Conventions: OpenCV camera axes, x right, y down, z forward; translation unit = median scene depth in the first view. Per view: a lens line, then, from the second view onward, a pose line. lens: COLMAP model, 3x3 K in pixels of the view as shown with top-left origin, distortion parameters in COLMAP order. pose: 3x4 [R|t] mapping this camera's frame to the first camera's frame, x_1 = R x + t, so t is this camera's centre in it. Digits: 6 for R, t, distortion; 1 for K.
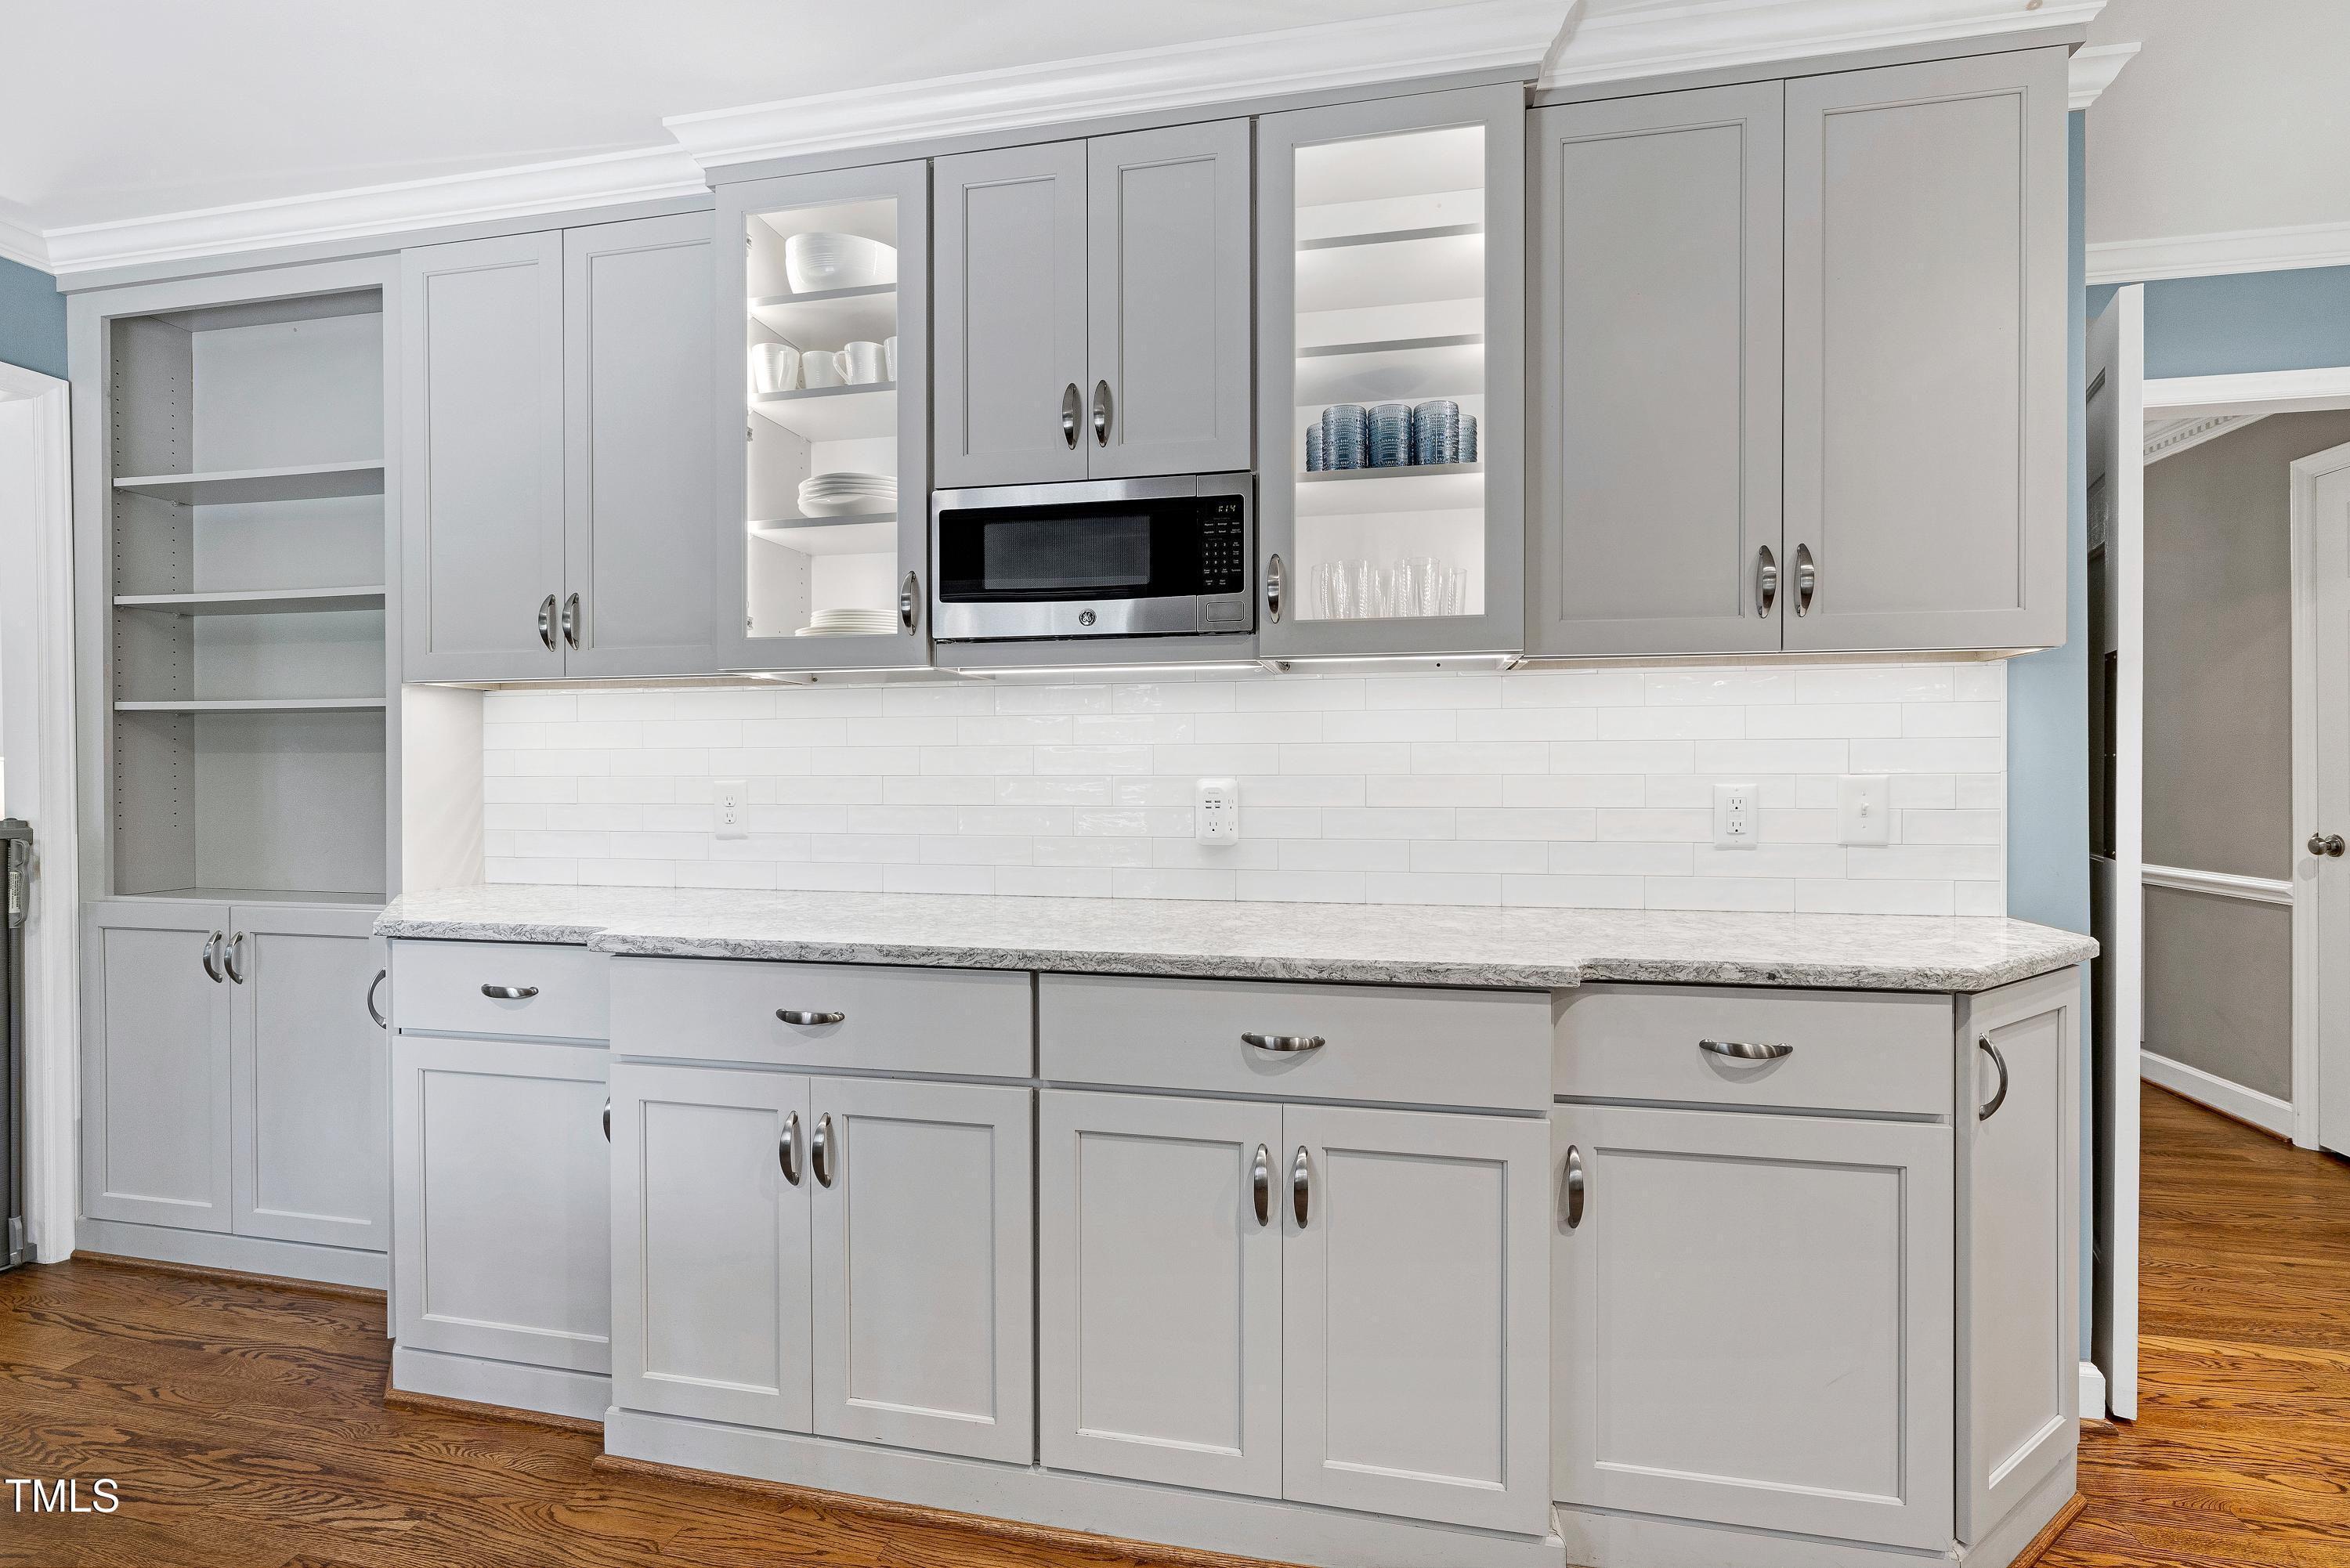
lens RADIAL K [[1051.8, 0, 1182.0], [0, 1051.8, 772.5], [0, 0, 1]] dist [-0.005614, 0.001115]
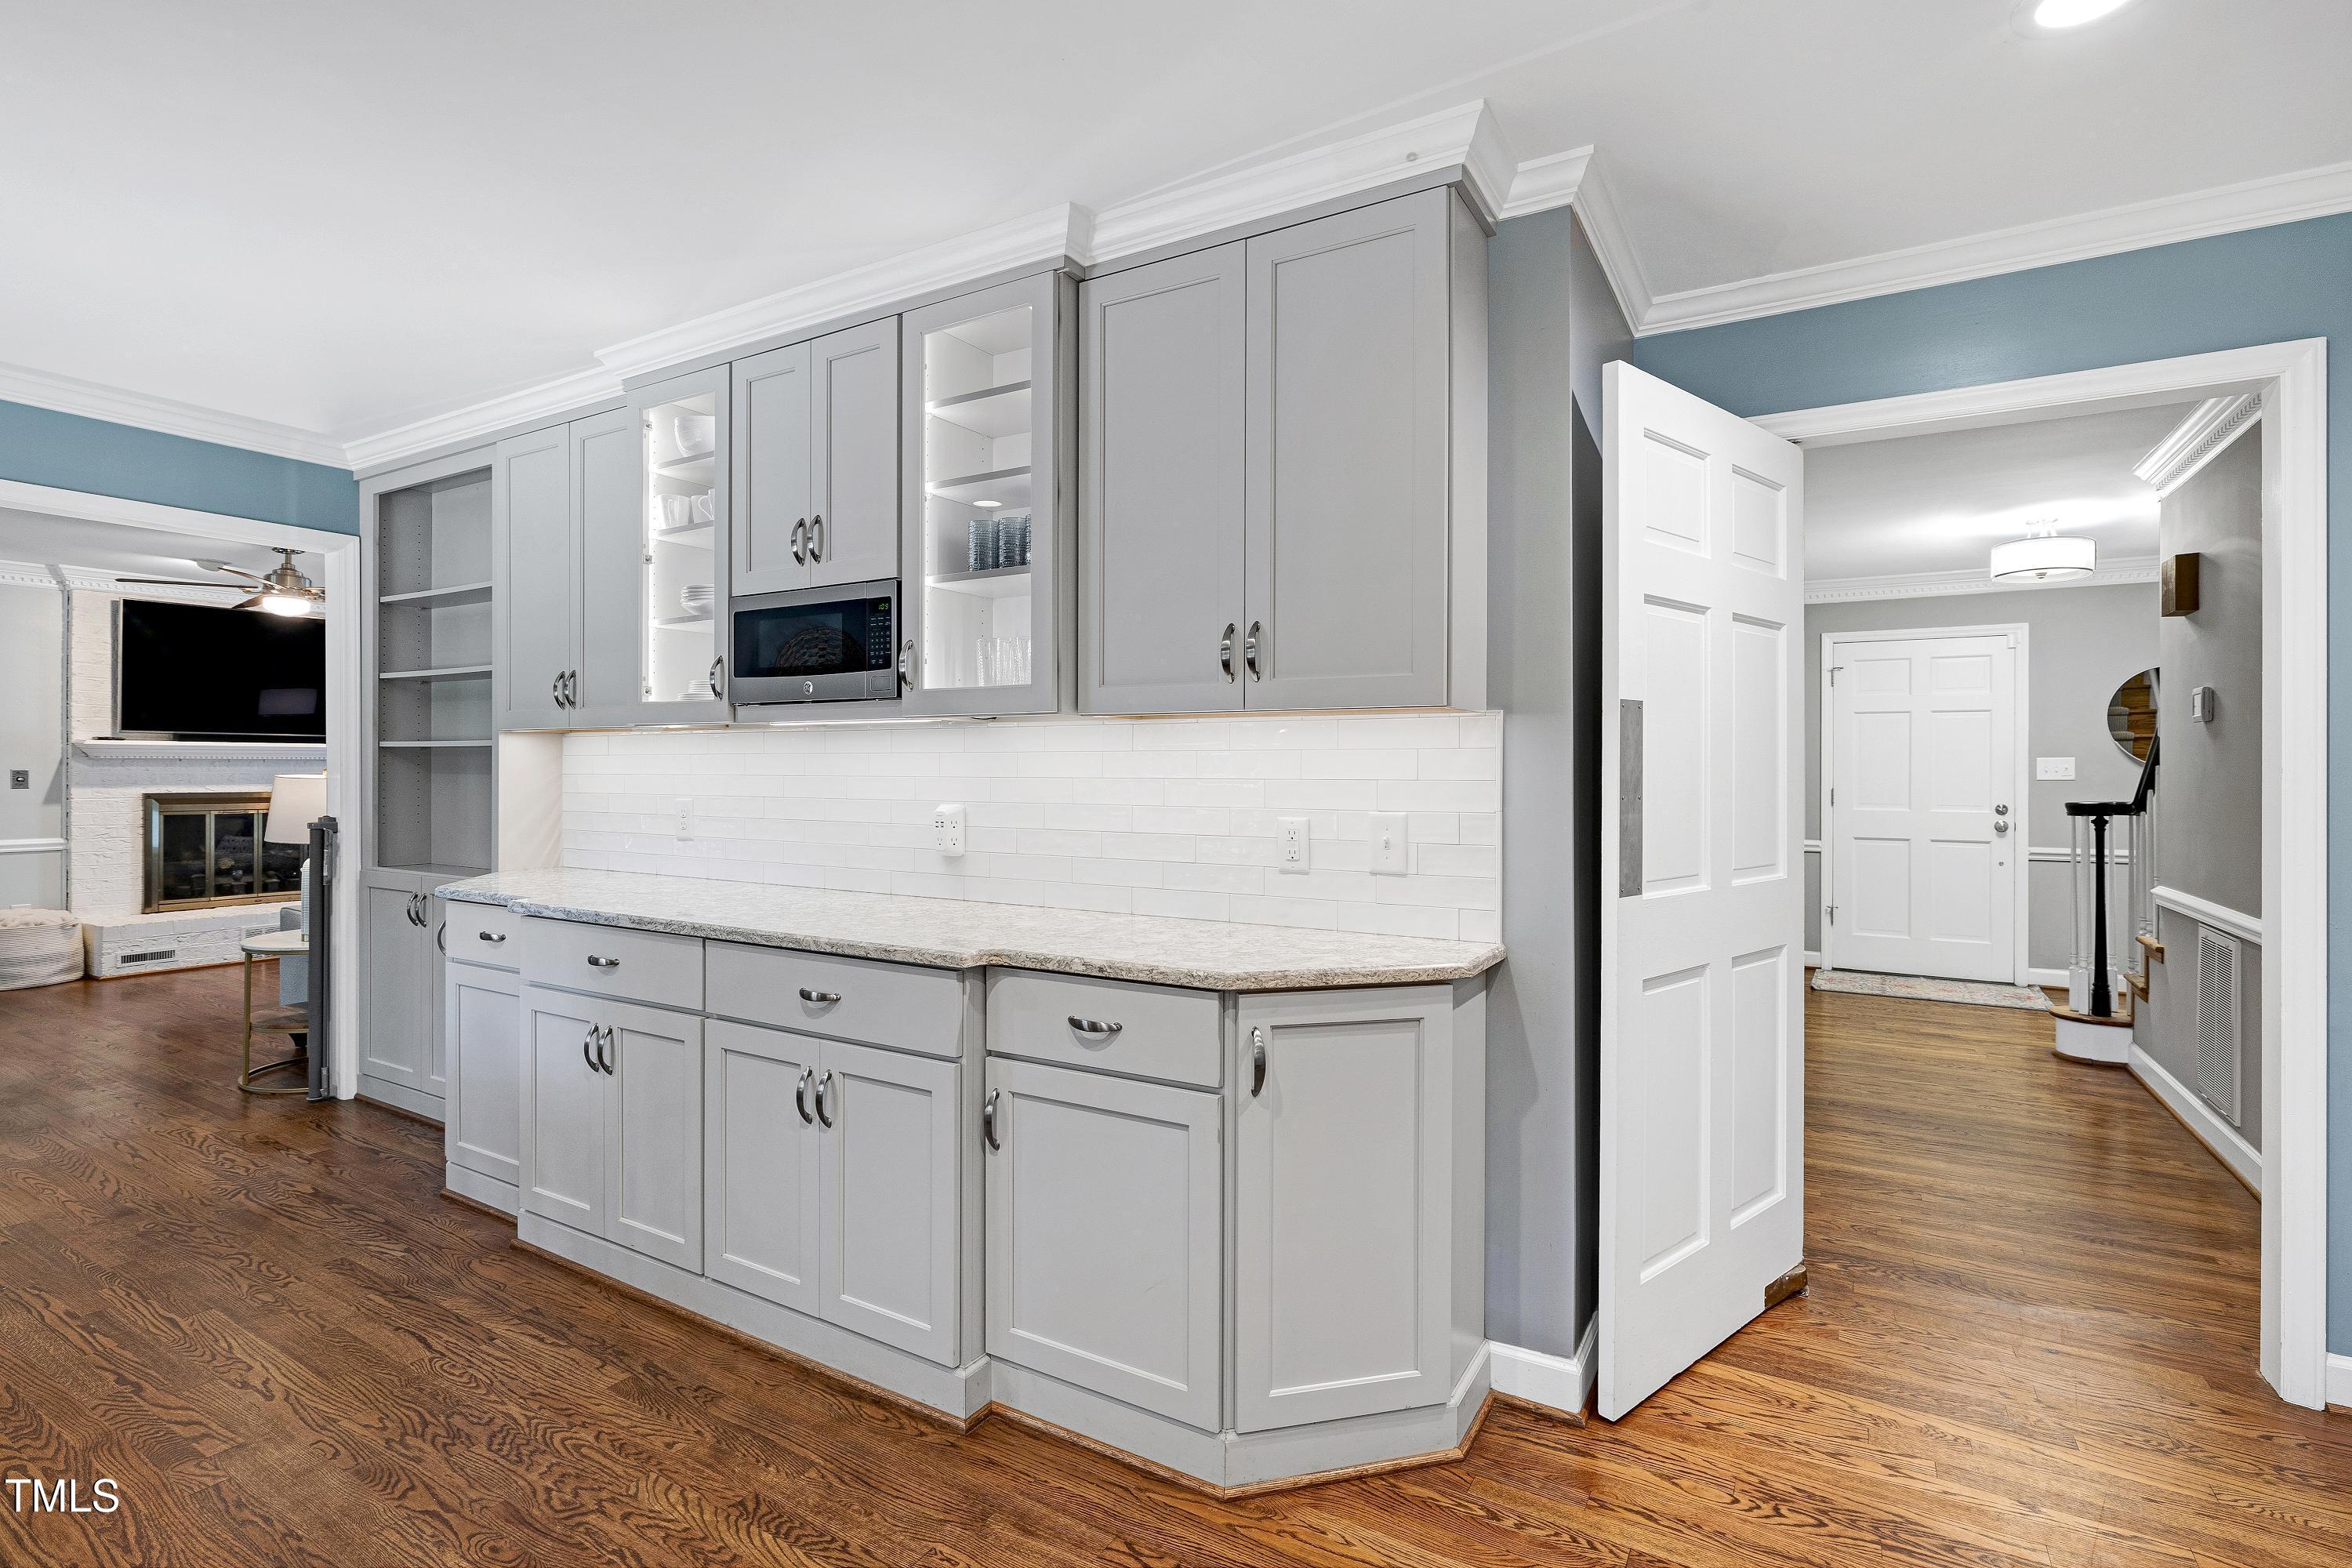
lens RADIAL K [[1106.9, 0, 1174.6], [0, 1106.9, 769.3], [0, 0, 1]] dist [-0.011005, 0.002432]
pose [[0.945578, 0.005477, -0.325350, 0.853539], [-0.006988, 0.999970, -0.003478, -0.040089], [0.325321, 0.005562, 0.945587, -0.214414]]
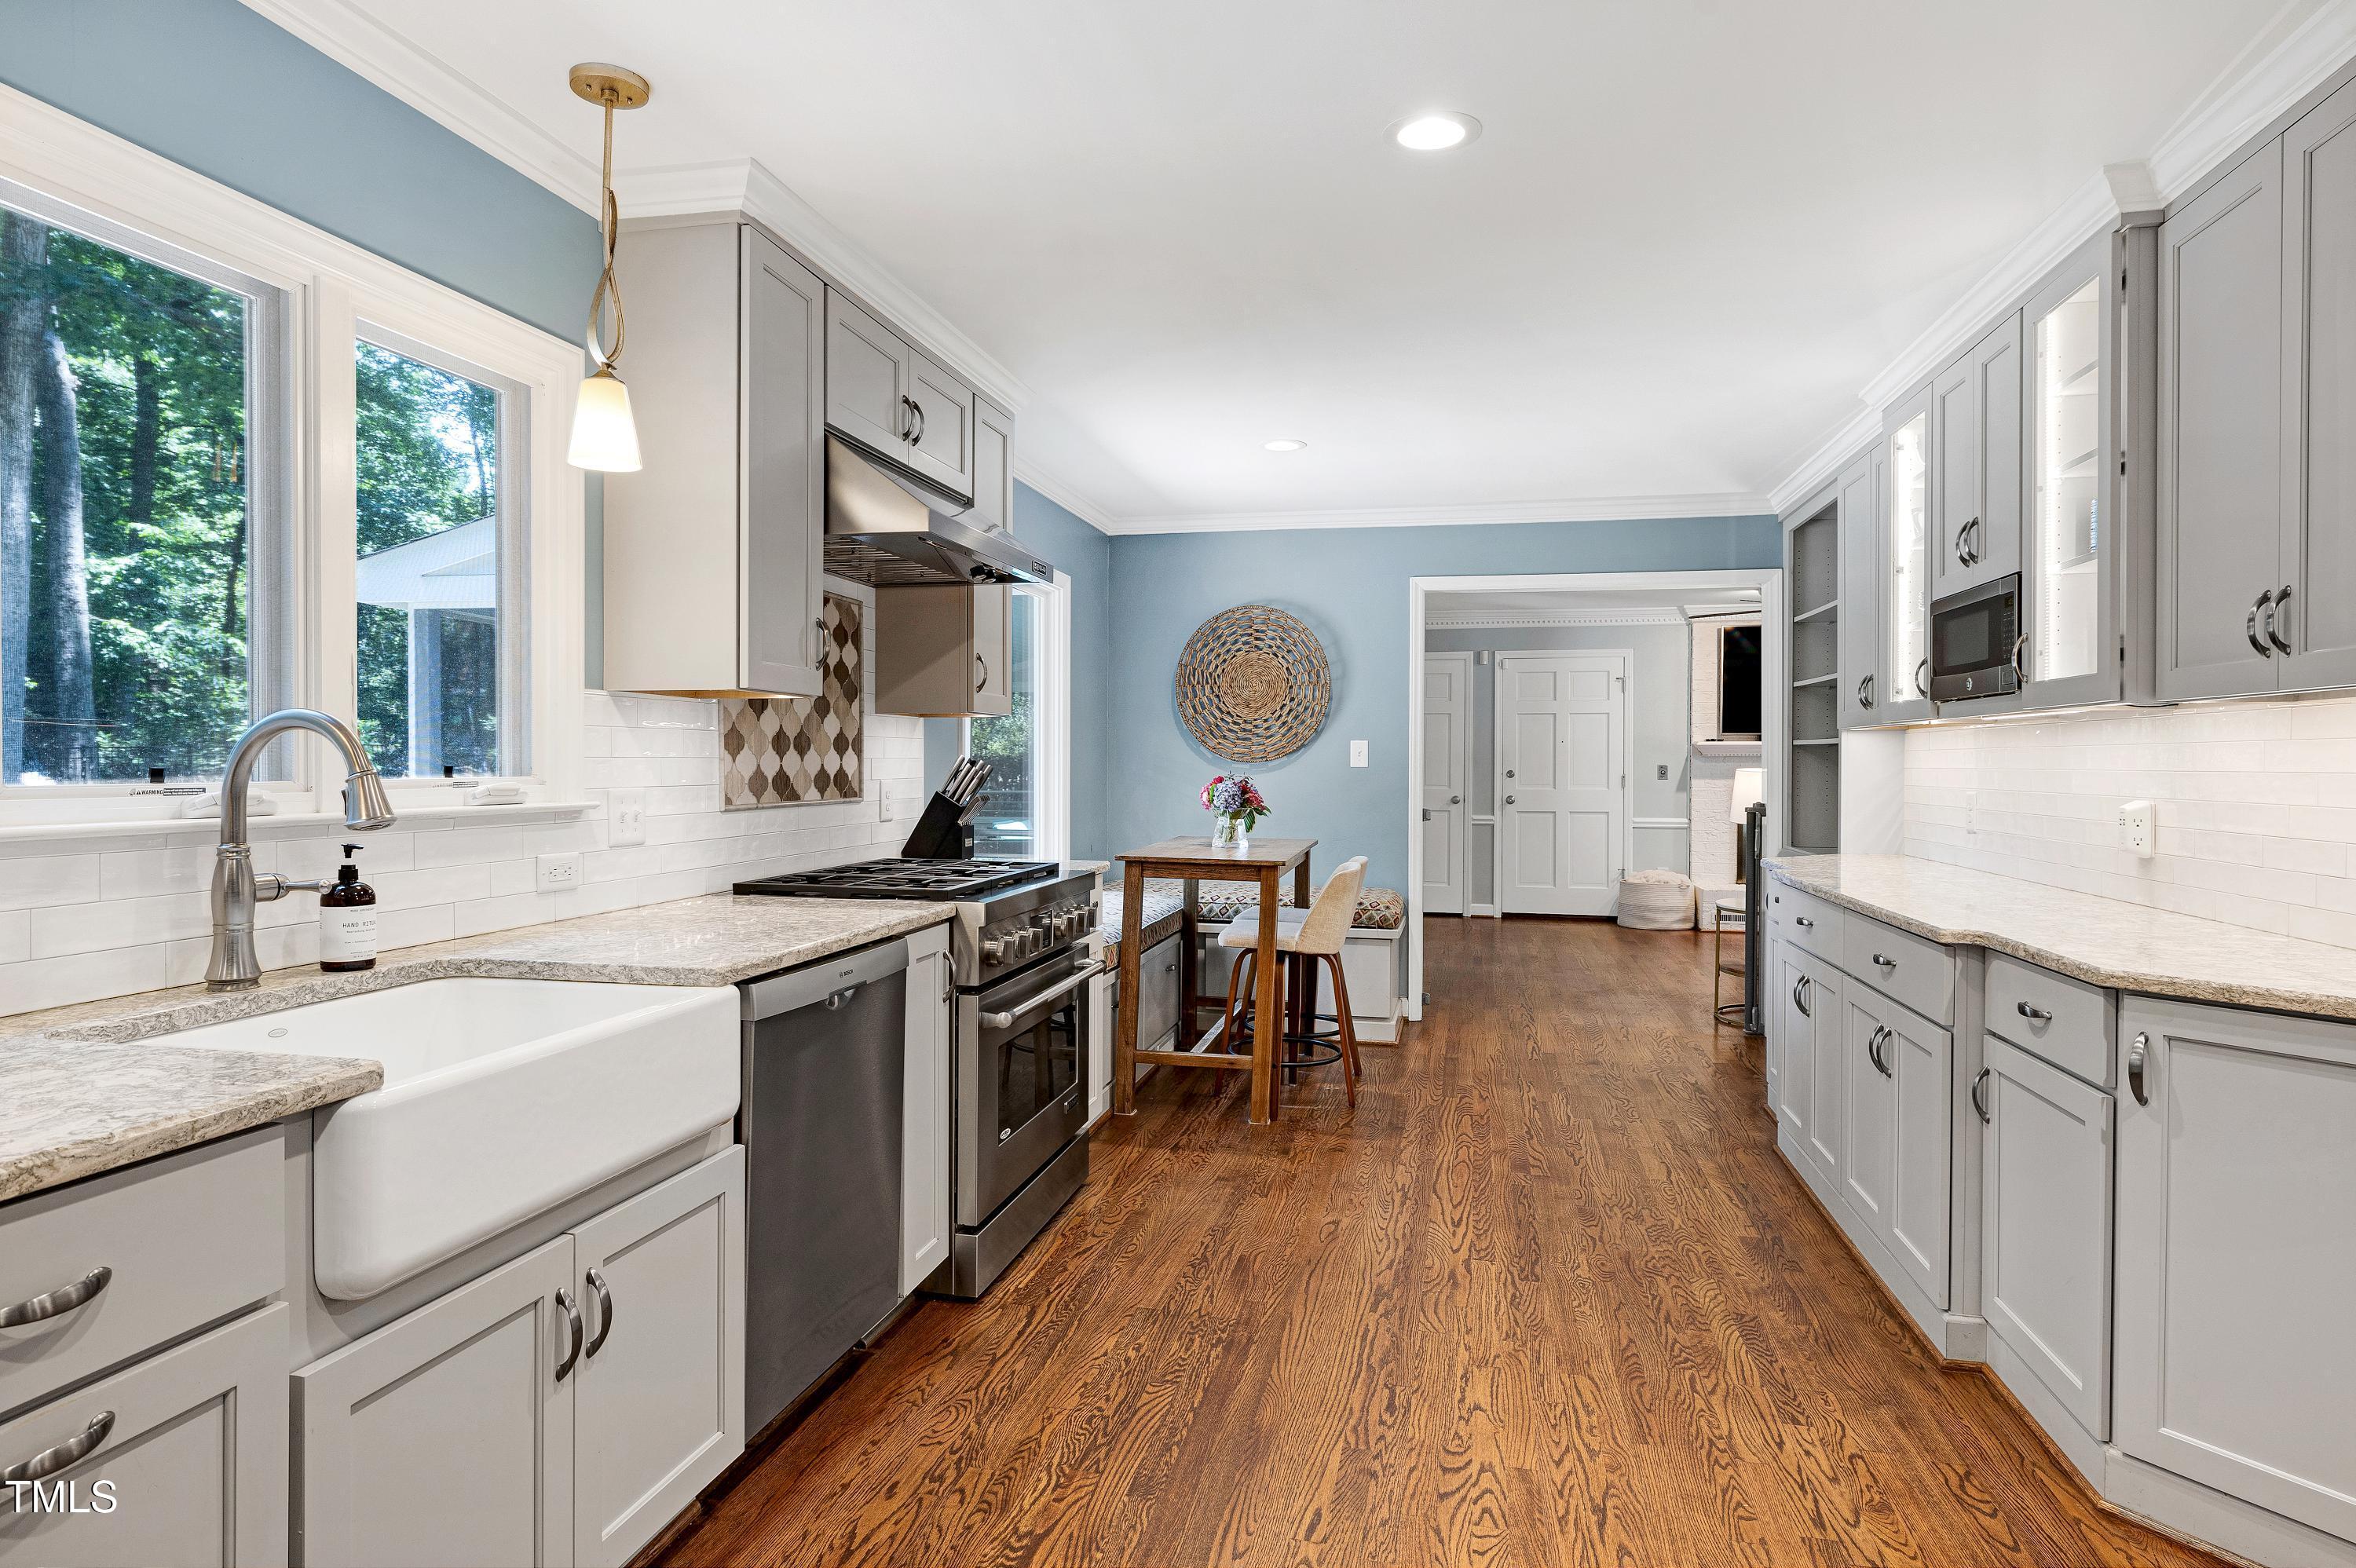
lens RADIAL K [[1307.5, 0, 1176.1], [0, 1307.5, 777.1], [0, 0, 1]] dist [0.005023, -0.000018]
pose [[-0.016650, 0.014535, -0.999756, 1.758573], [-0.007171, 0.999867, 0.014656, -0.039918], [0.999836, 0.007413, -0.016543, -0.049796]]
